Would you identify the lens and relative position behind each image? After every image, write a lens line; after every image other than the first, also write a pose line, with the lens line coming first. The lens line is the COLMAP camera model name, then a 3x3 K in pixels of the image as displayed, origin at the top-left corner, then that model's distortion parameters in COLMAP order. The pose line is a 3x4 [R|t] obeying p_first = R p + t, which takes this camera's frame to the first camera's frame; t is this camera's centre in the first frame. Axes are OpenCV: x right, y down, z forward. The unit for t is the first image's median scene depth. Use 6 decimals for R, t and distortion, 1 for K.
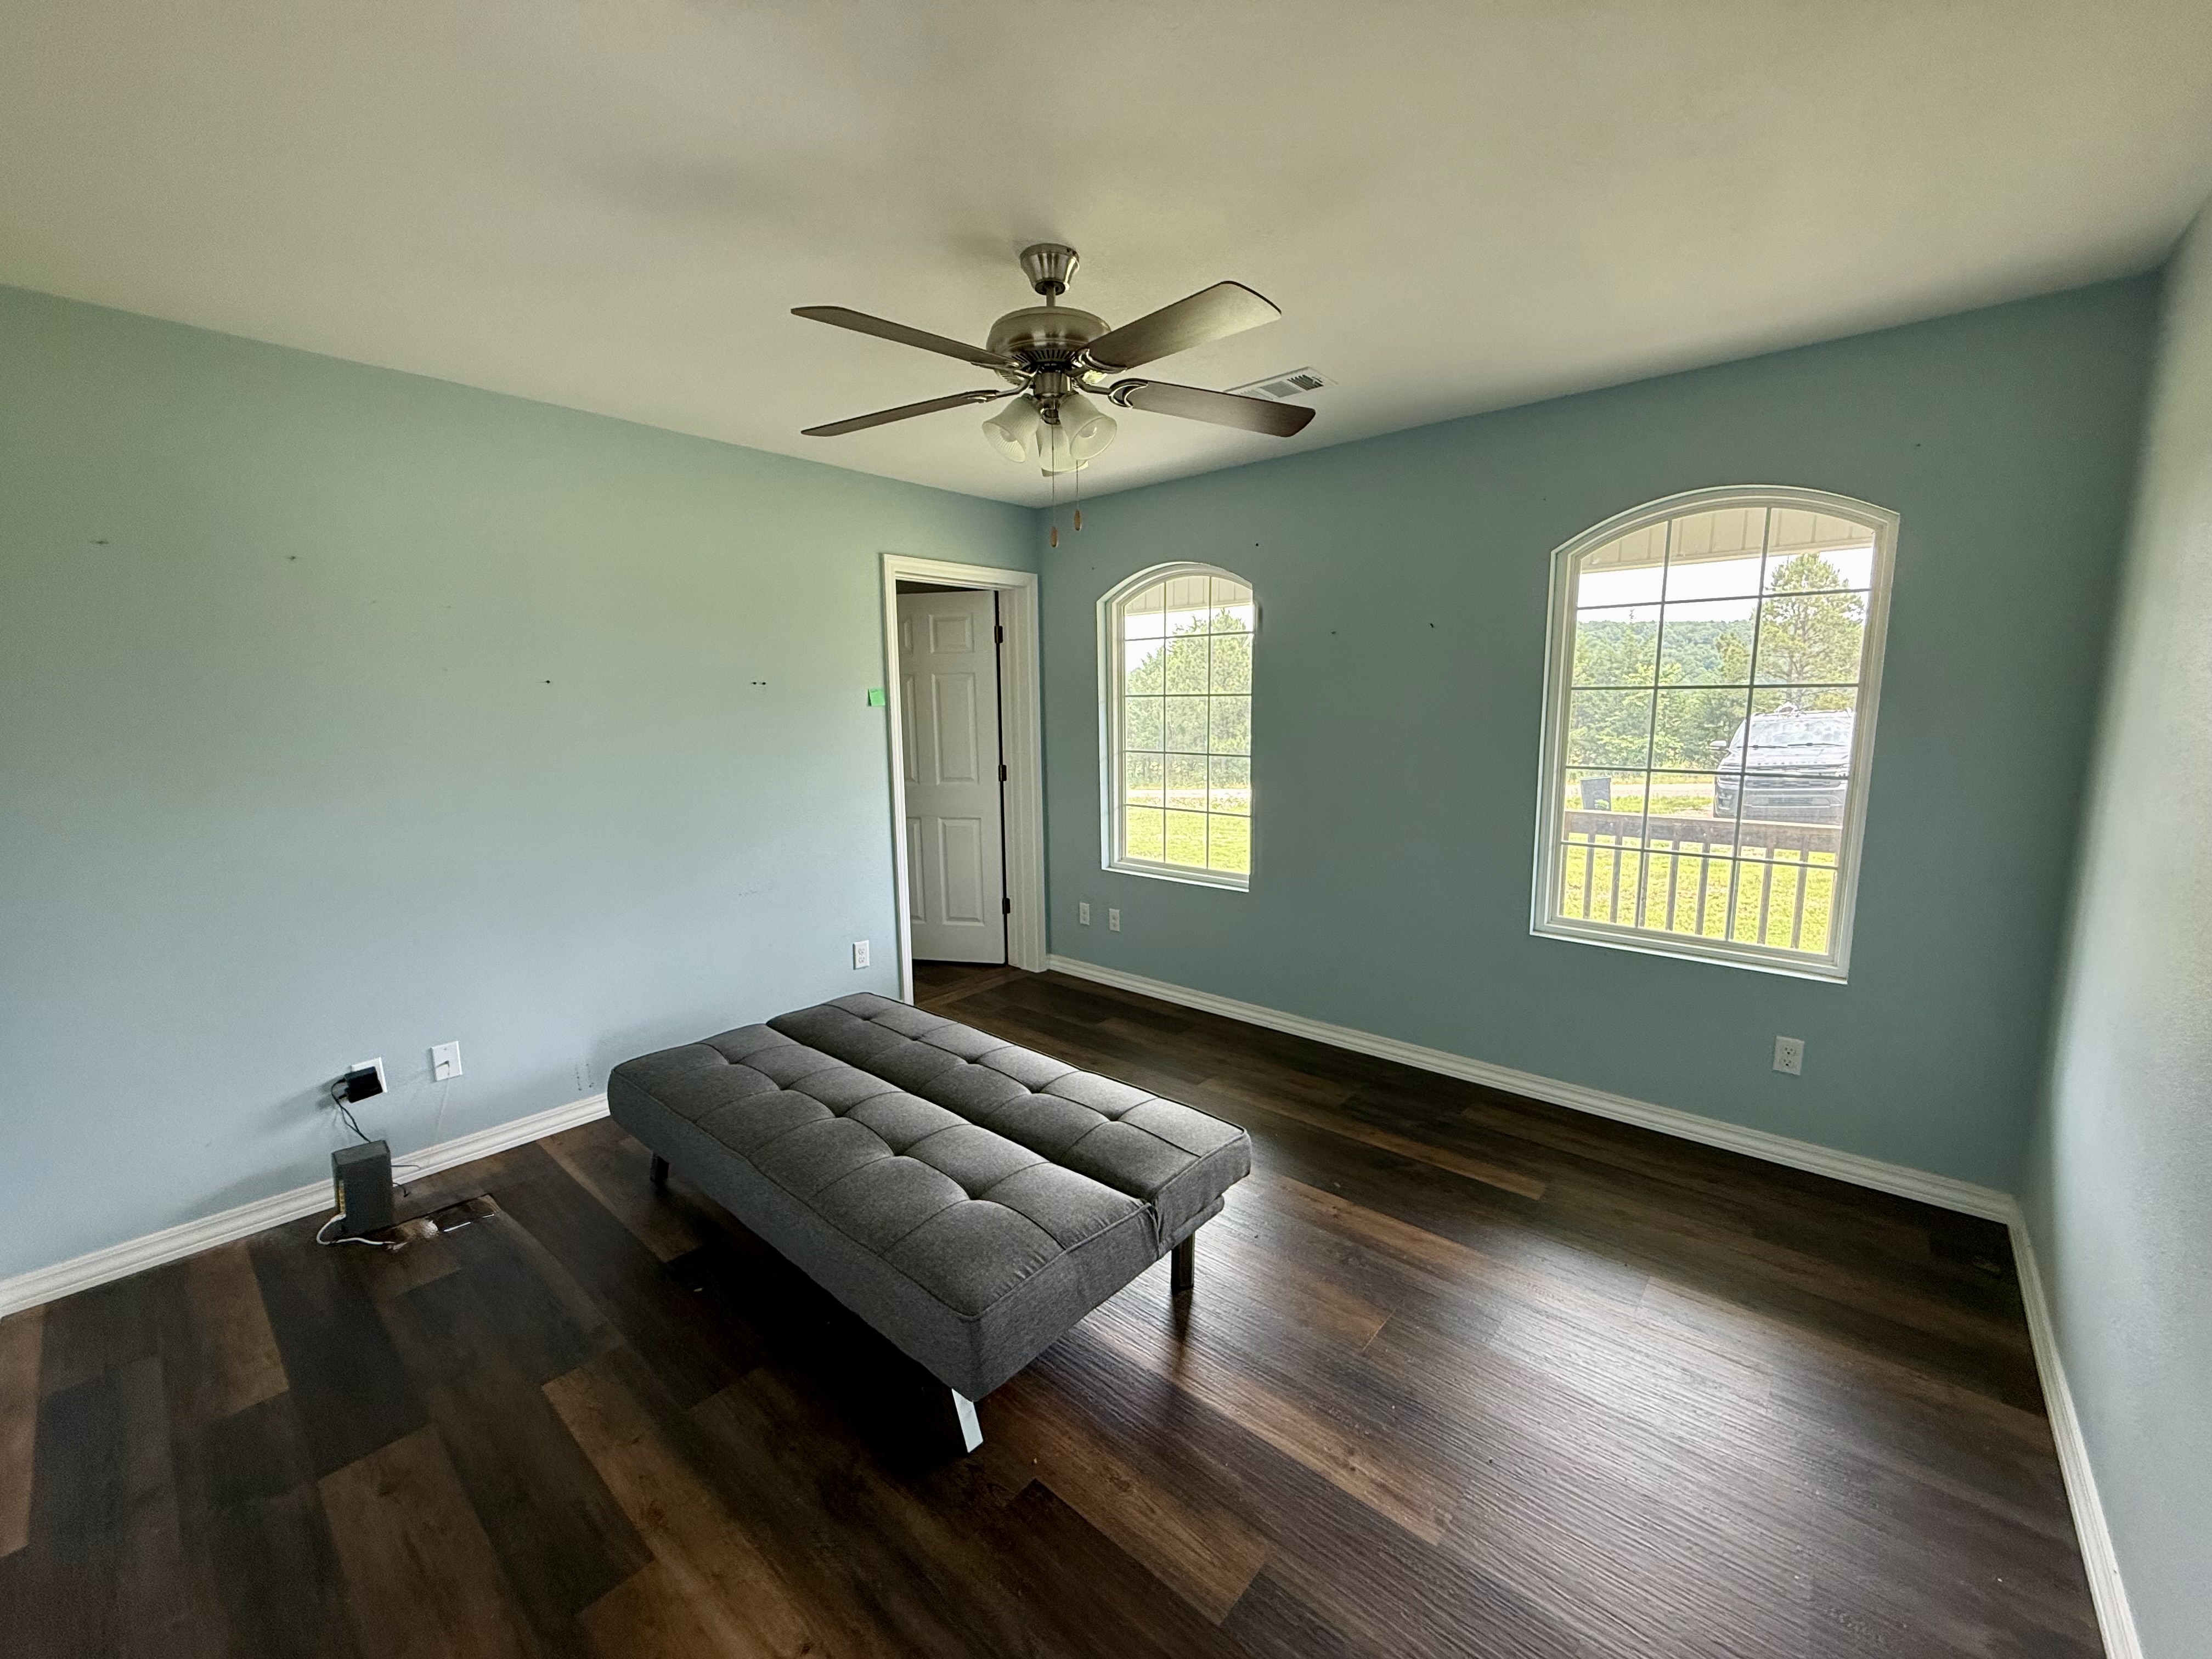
lens RADIAL K [[878.8, 0, 1091.7], [0, 878.8, 837.9], [0, 0, 1]] dist [-0.010107, 0.000660]
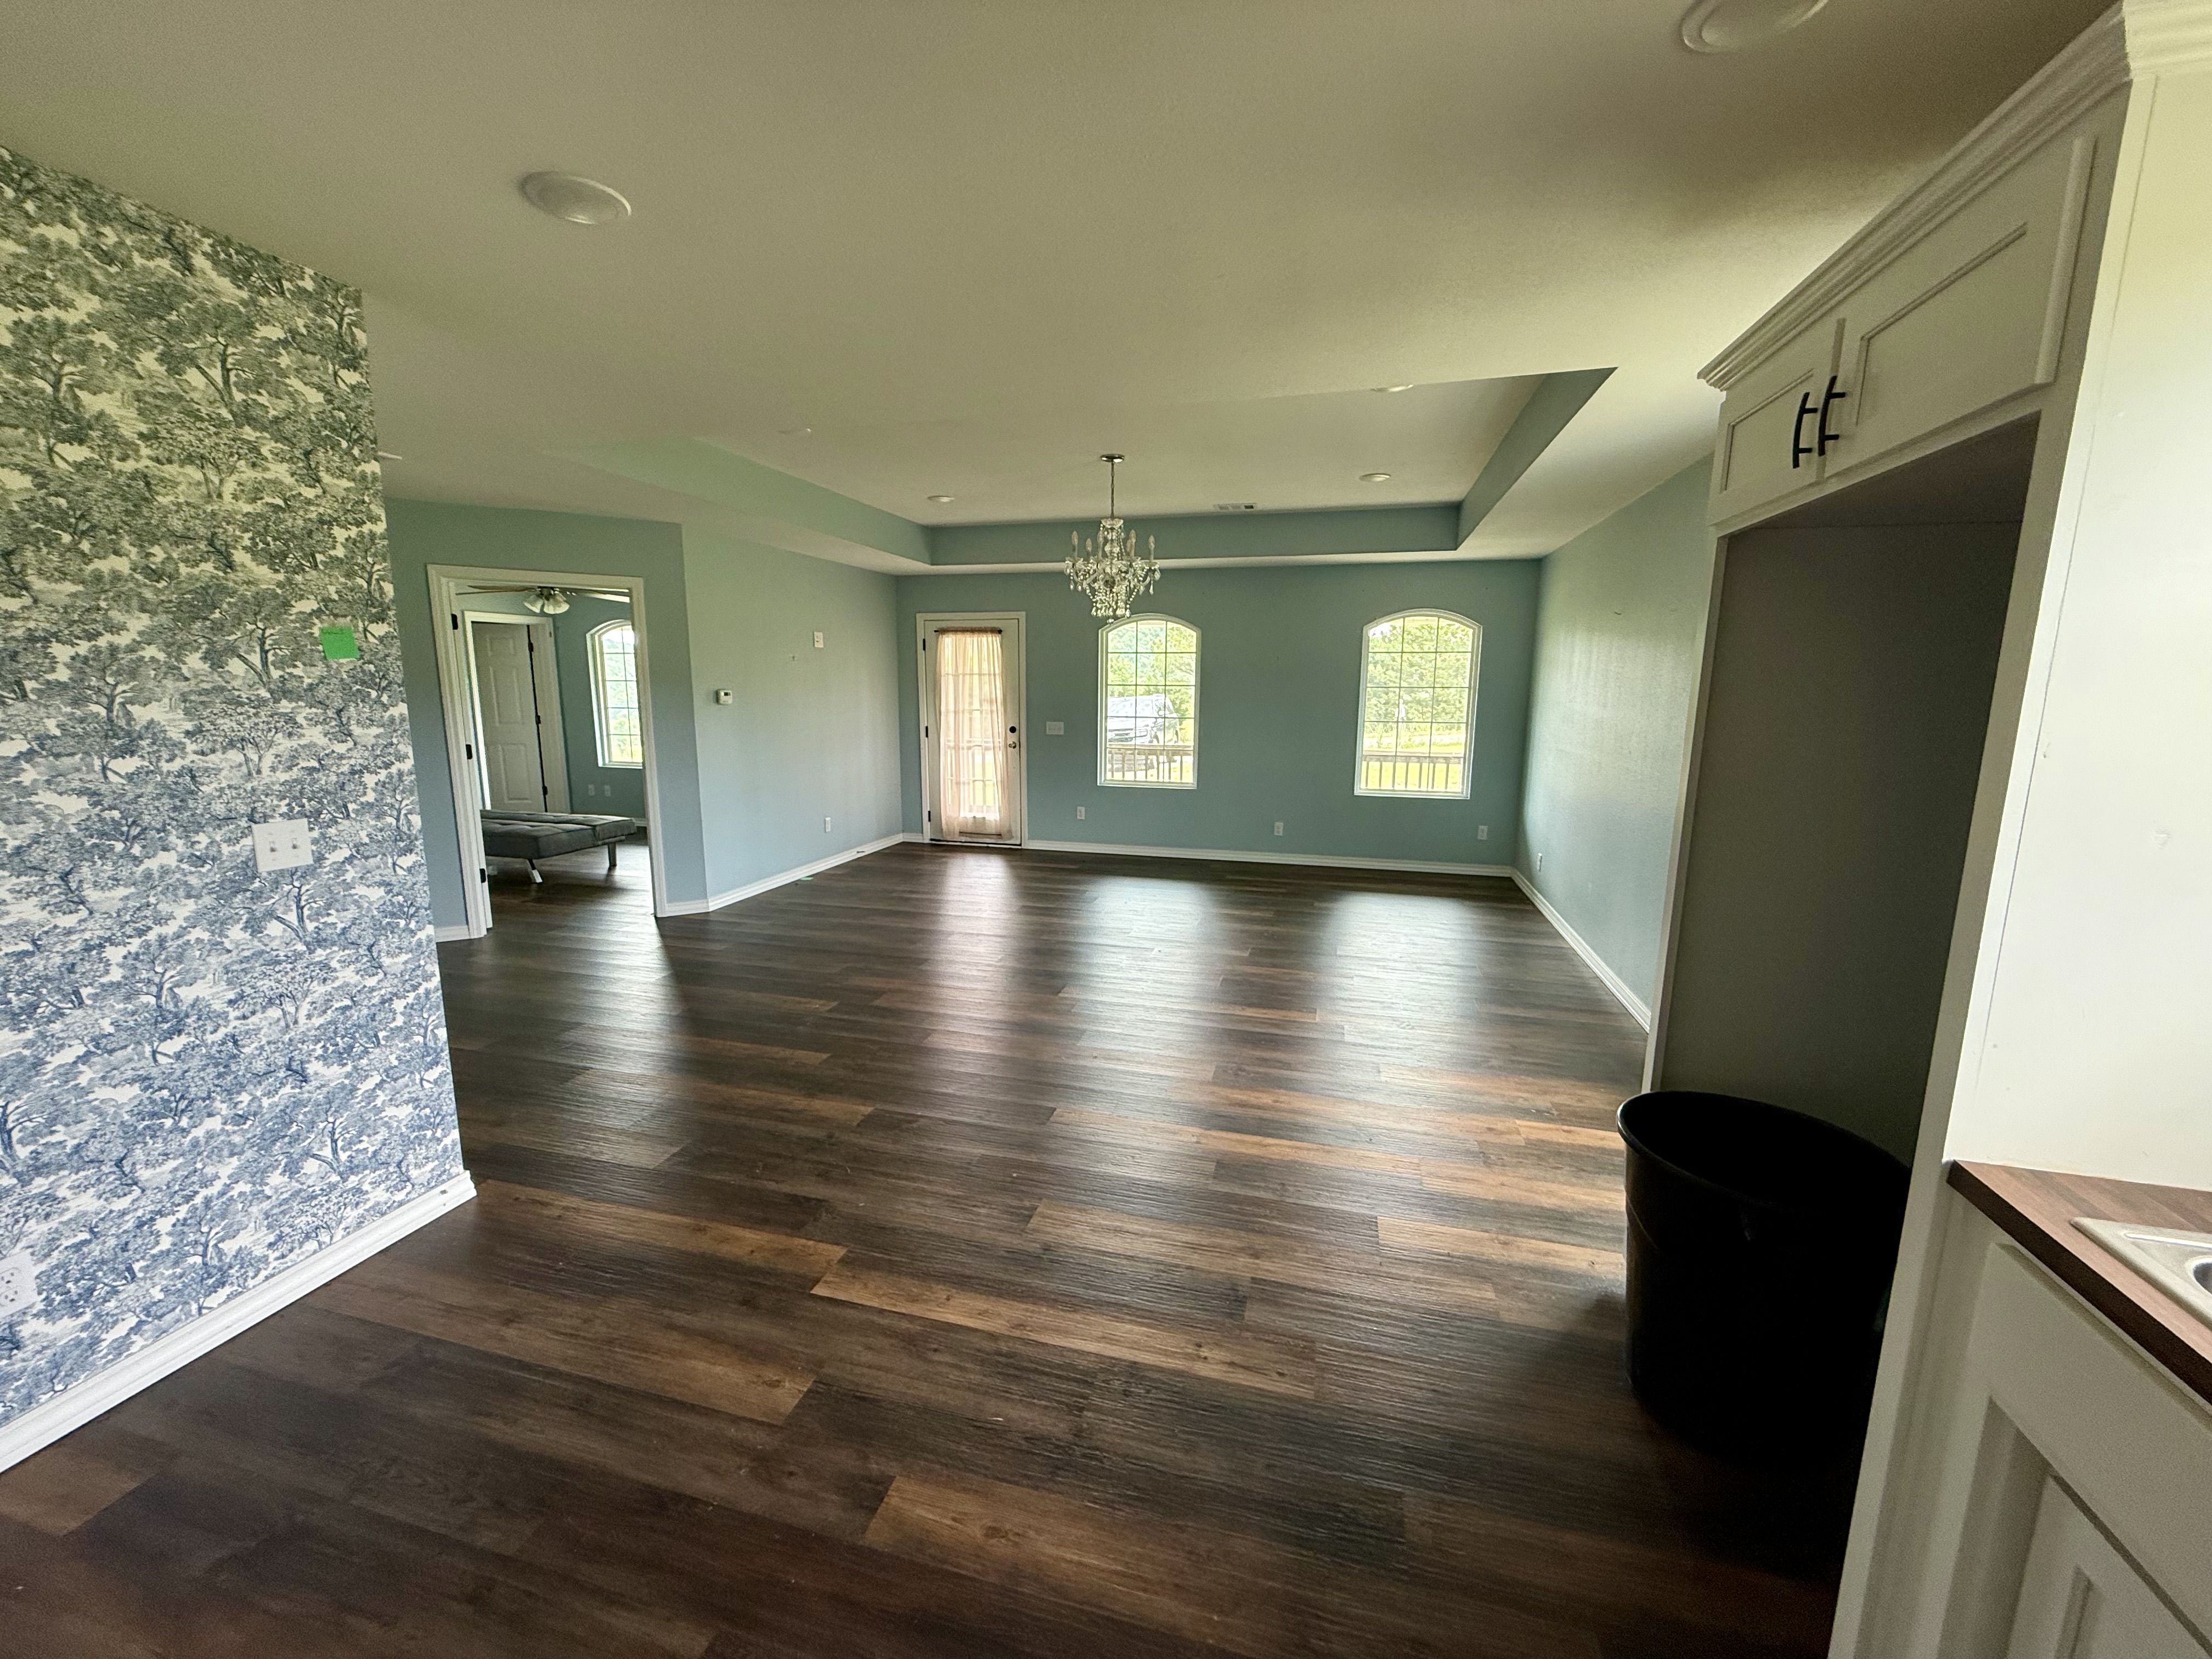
lens RADIAL K [[878.8, 0, 1096.4], [0, 878.8, 814.5], [0, 0, 1]] dist [-0.010107, 0.000660]
pose [[0.895161, -0.052336, 0.442660, 0.365670], [0.048784, 0.998621, 0.019415, 0.437398], [-0.443066, 0.004215, 0.896479, -3.428350]]
